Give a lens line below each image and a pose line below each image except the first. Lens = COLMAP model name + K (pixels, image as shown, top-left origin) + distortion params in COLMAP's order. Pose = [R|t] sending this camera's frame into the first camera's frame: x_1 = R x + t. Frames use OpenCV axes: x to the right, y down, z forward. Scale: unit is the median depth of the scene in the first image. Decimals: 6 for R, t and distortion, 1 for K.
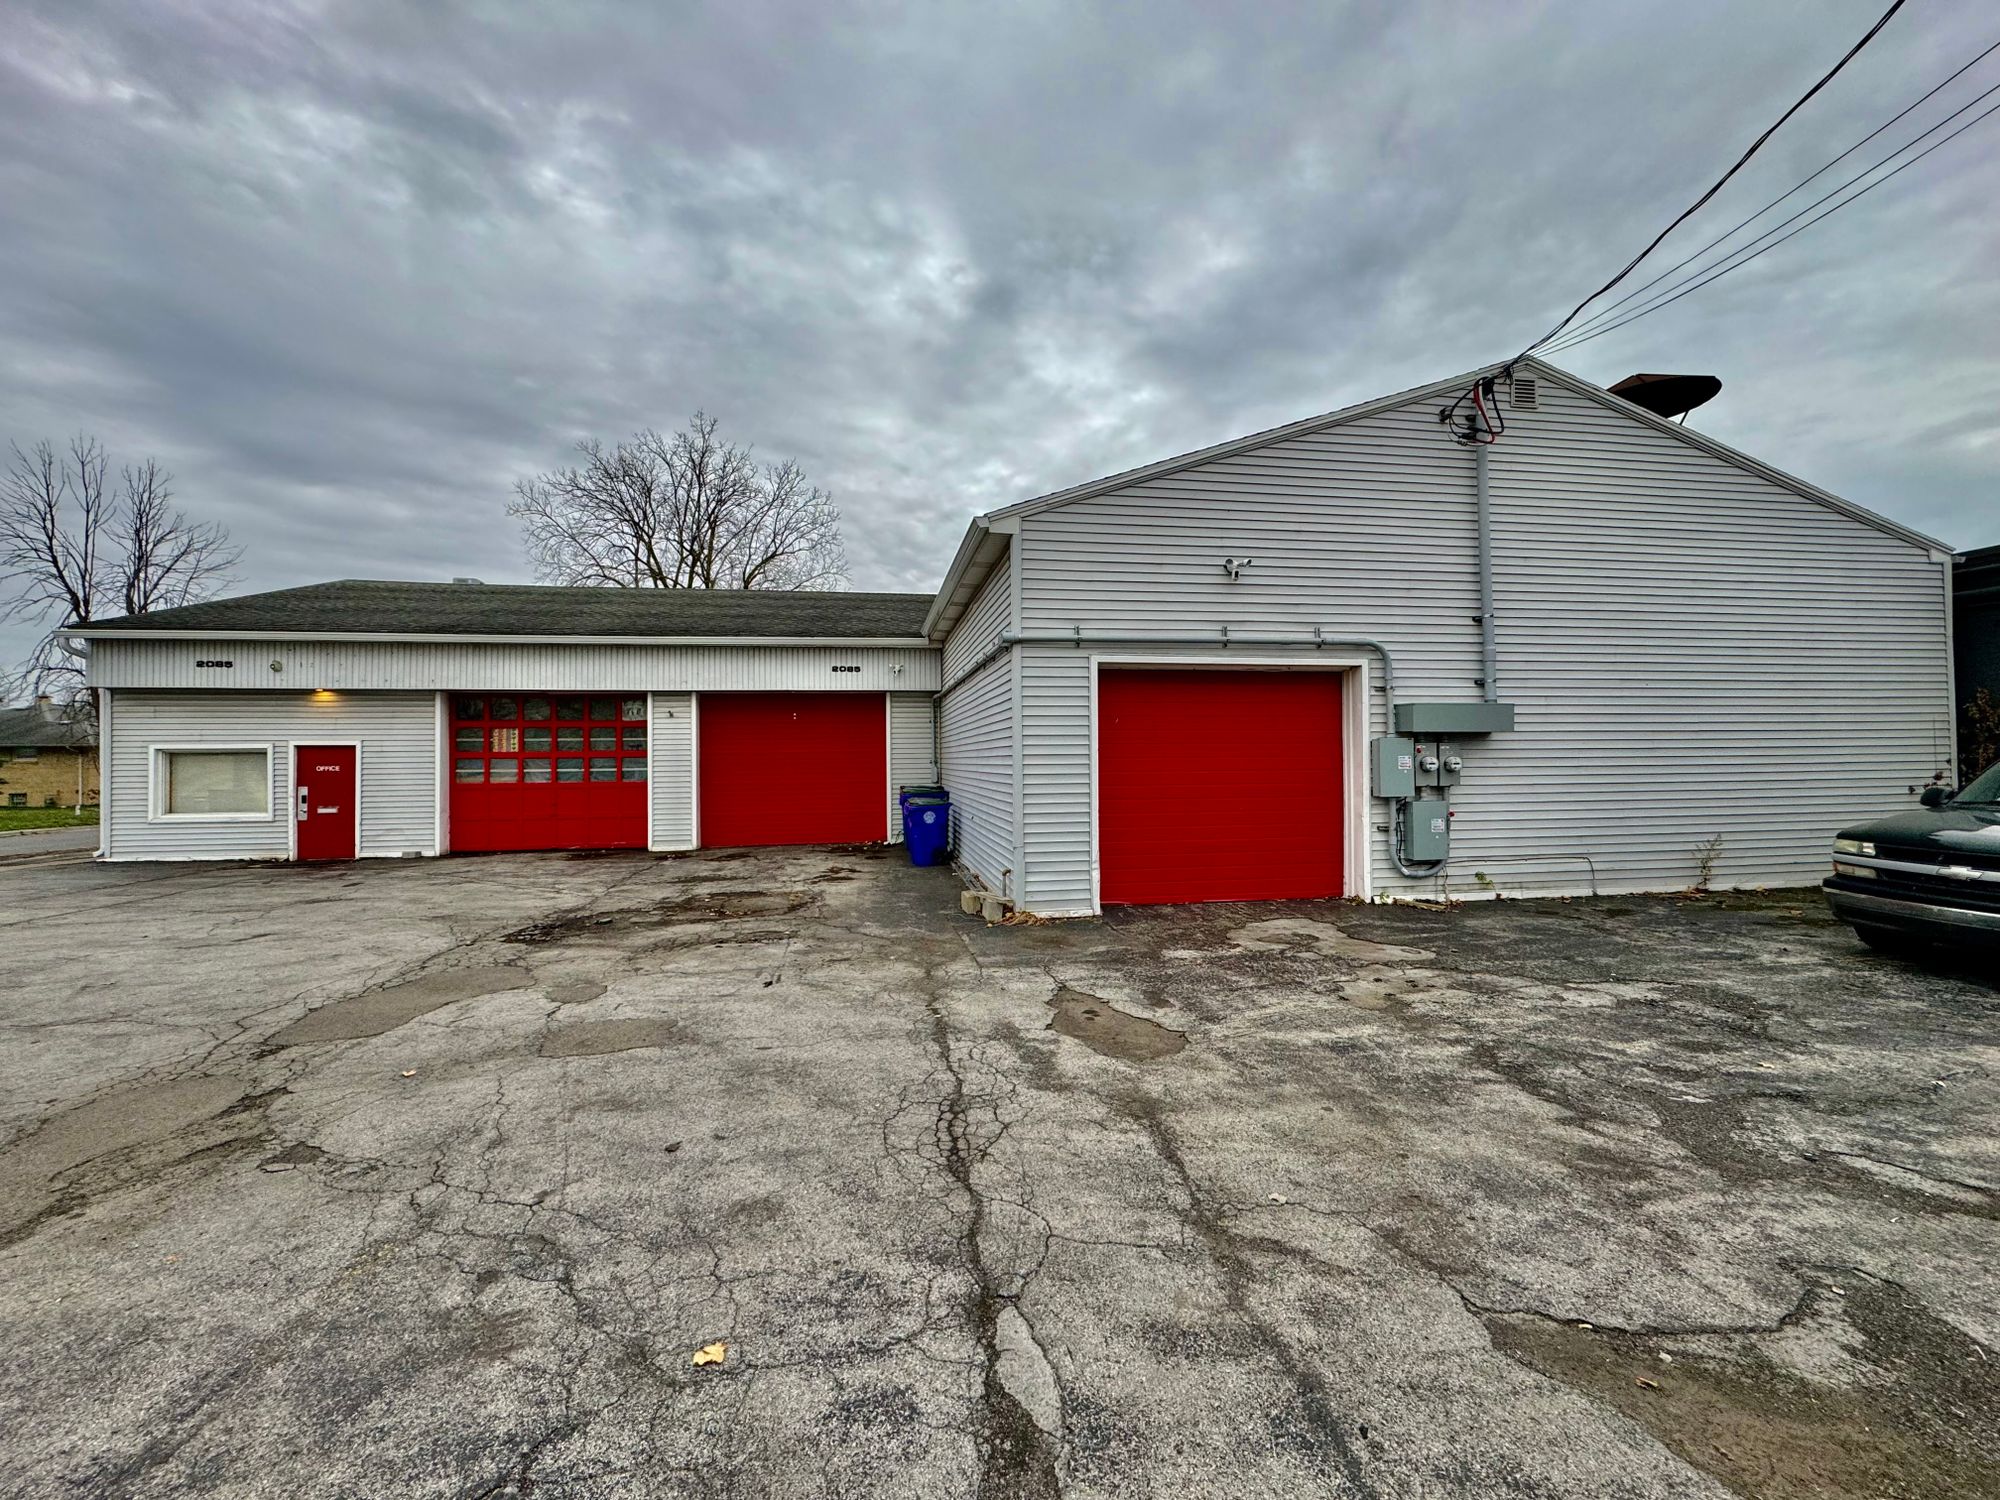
lens RADIAL K [[796.4, 0, 996.2], [0, 796.4, 743.1], [0, 0, 1]] dist [-0.001720, 0.000706]
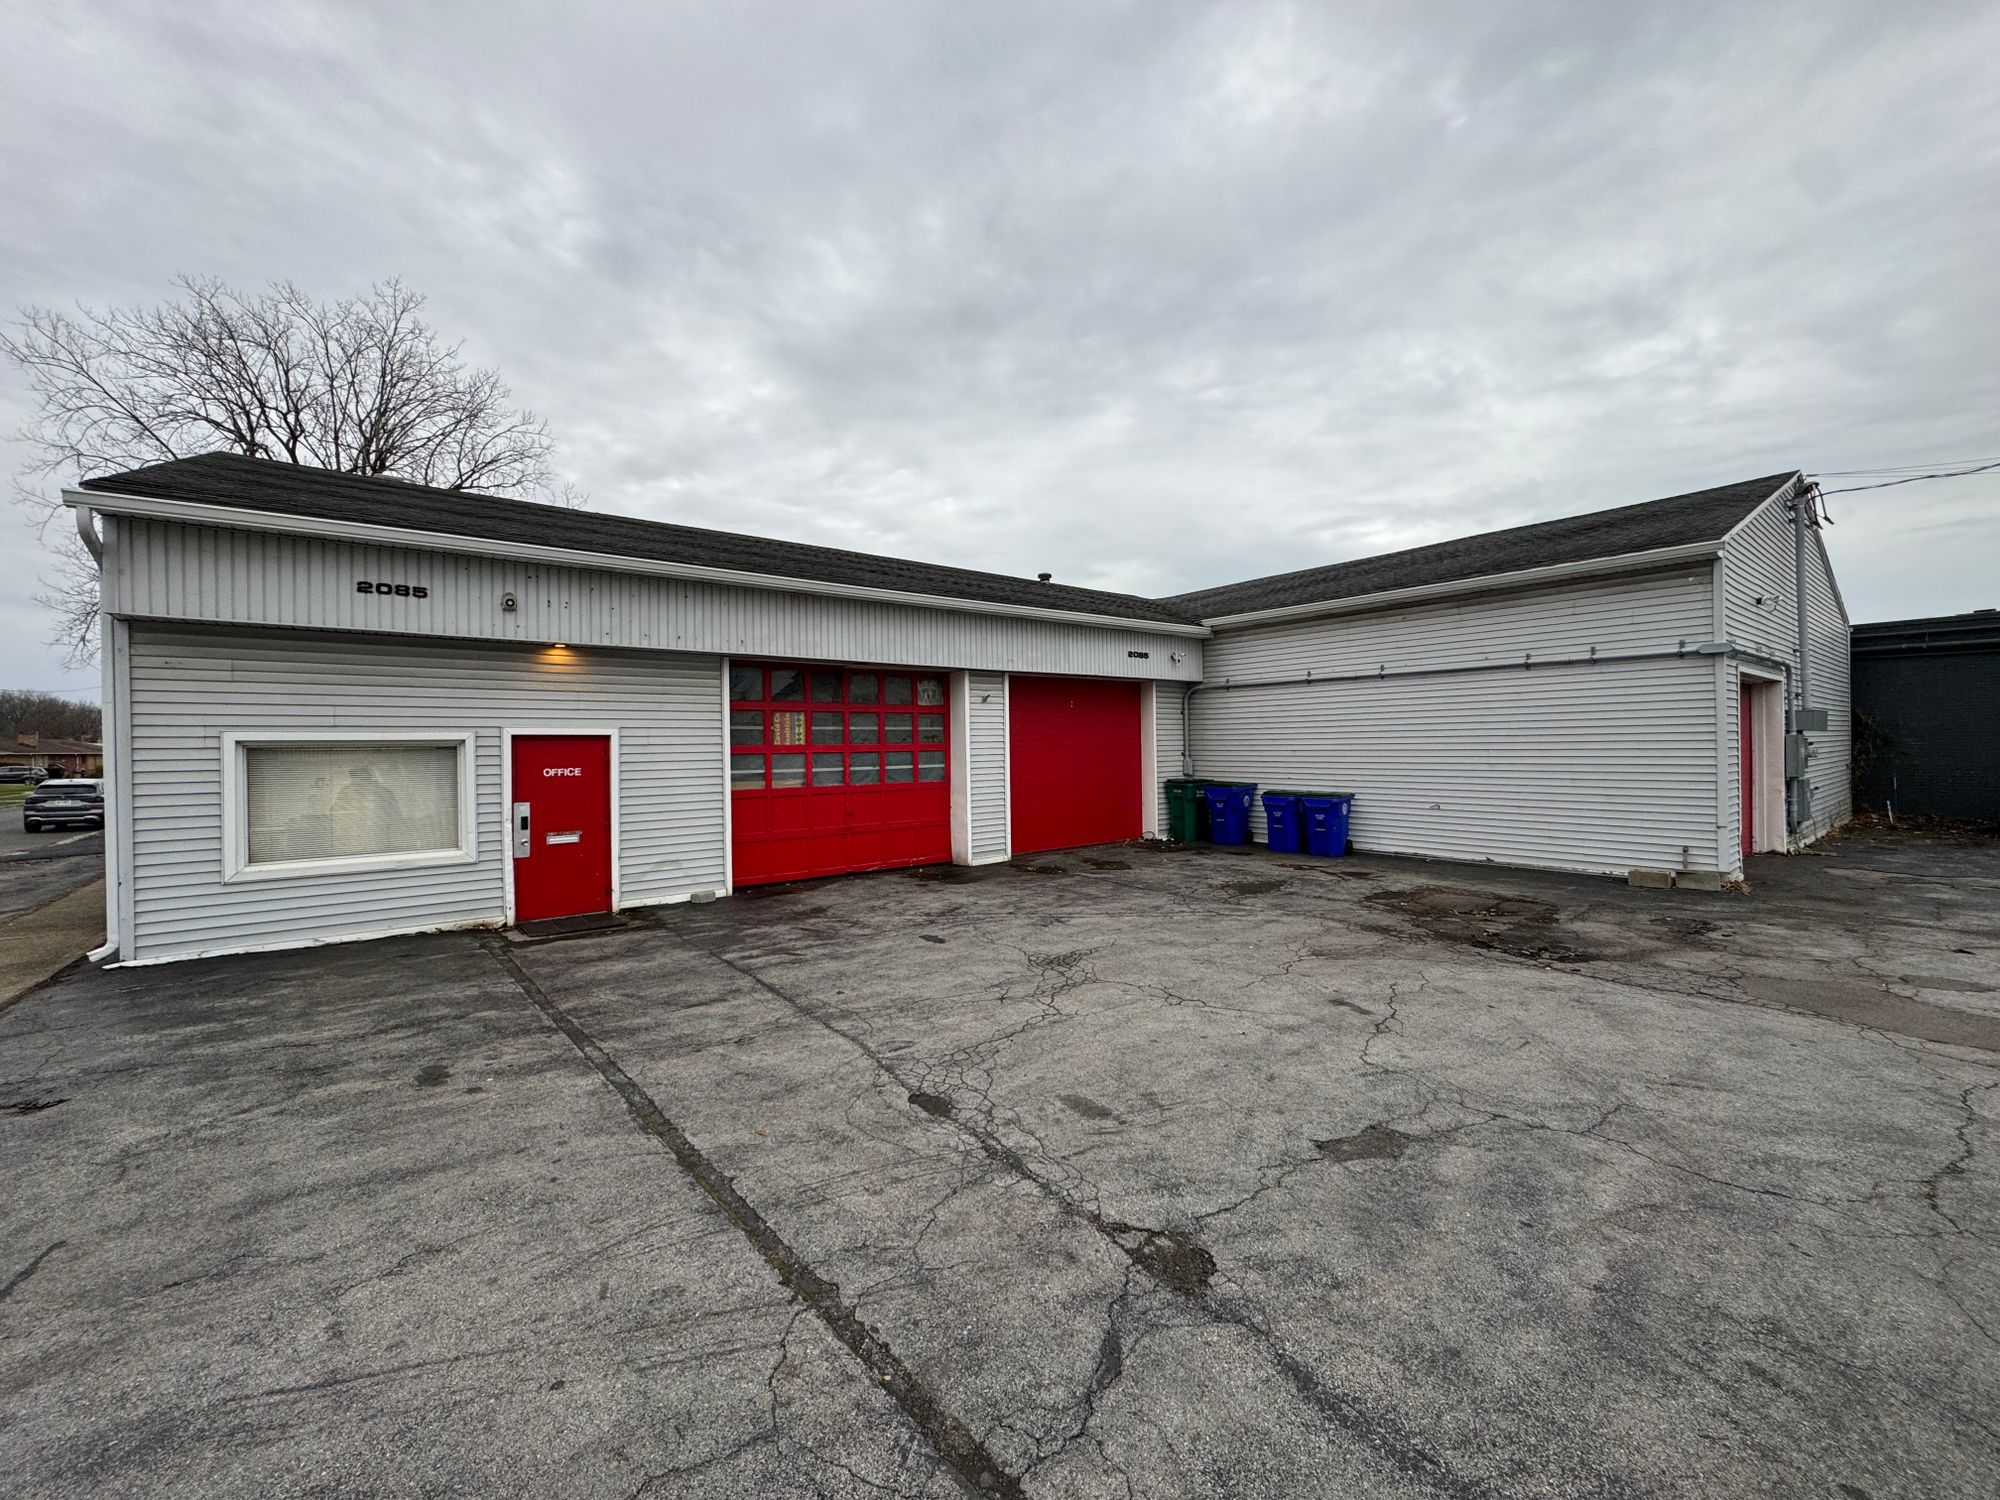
lens RADIAL K [[764.1, 0, 999.2], [0, 764.1, 713.7], [0, 0, 1]] dist [-0.007534, 0.000747]
pose [[0.881168, 0.017486, 0.472480, -0.861185], [-0.006617, 0.999674, -0.024656, -0.001106], [-0.472757, 0.018600, 0.880996, 0.324976]]
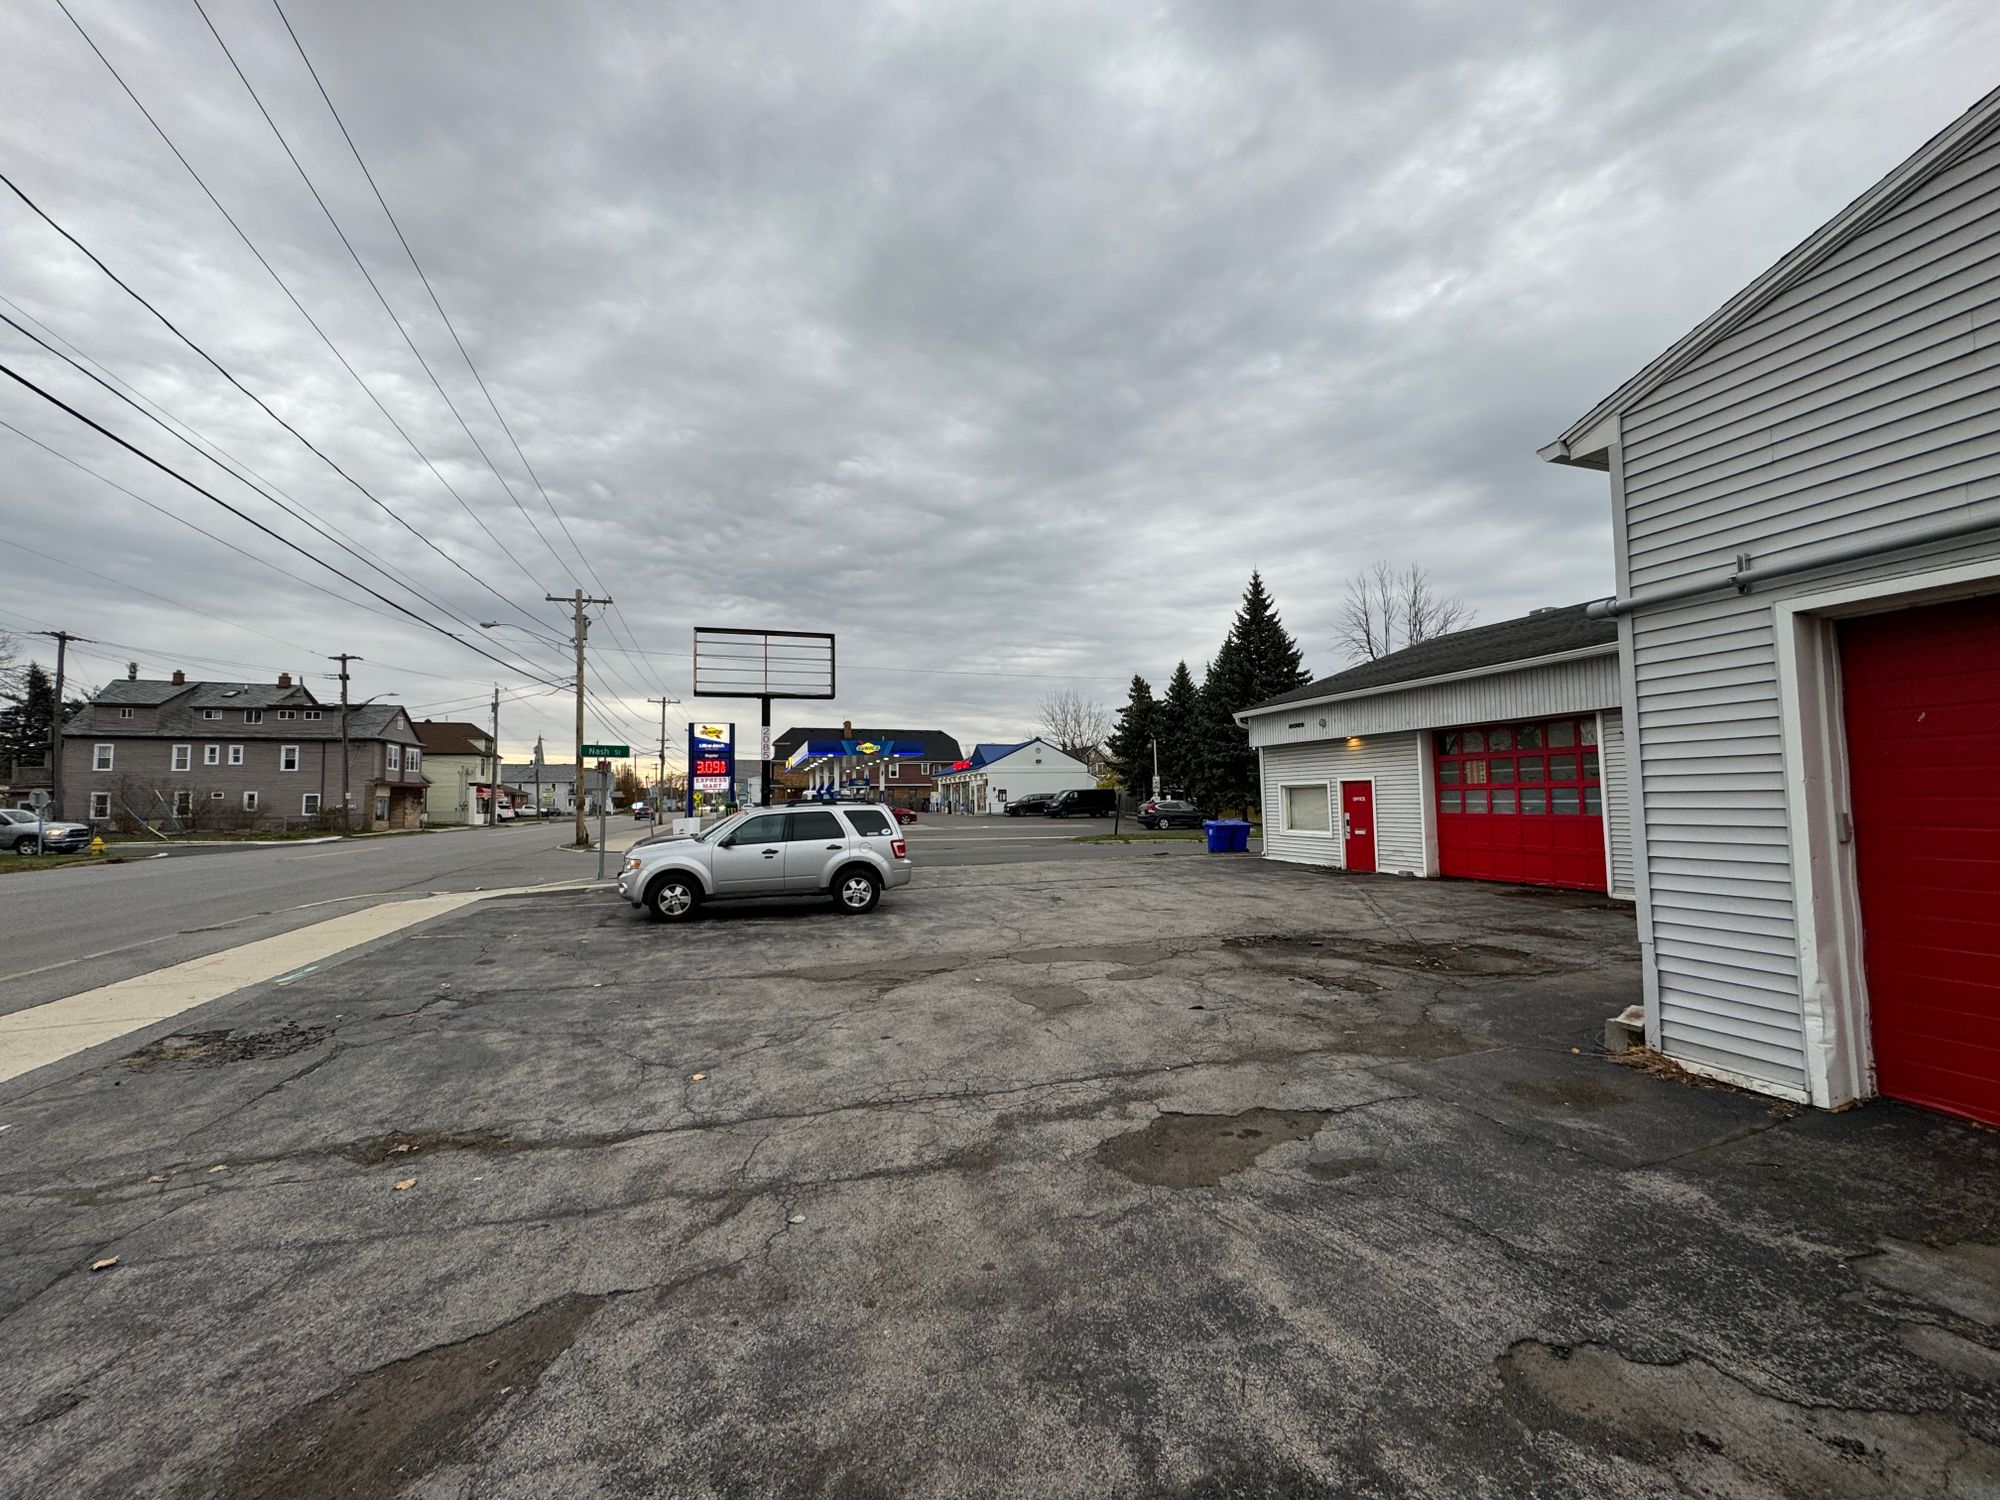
lens RADIAL K [[796.4, 0, 1001.7], [0, 796.4, 739.1], [0, 0, 1]] dist [-0.001720, 0.000706]
pose [[0.151159, -0.069293, -0.986078, 0.349402], [0.037525, 0.997223, -0.064324, -0.002912], [0.987797, -0.027280, 0.153340, 0.256947]]
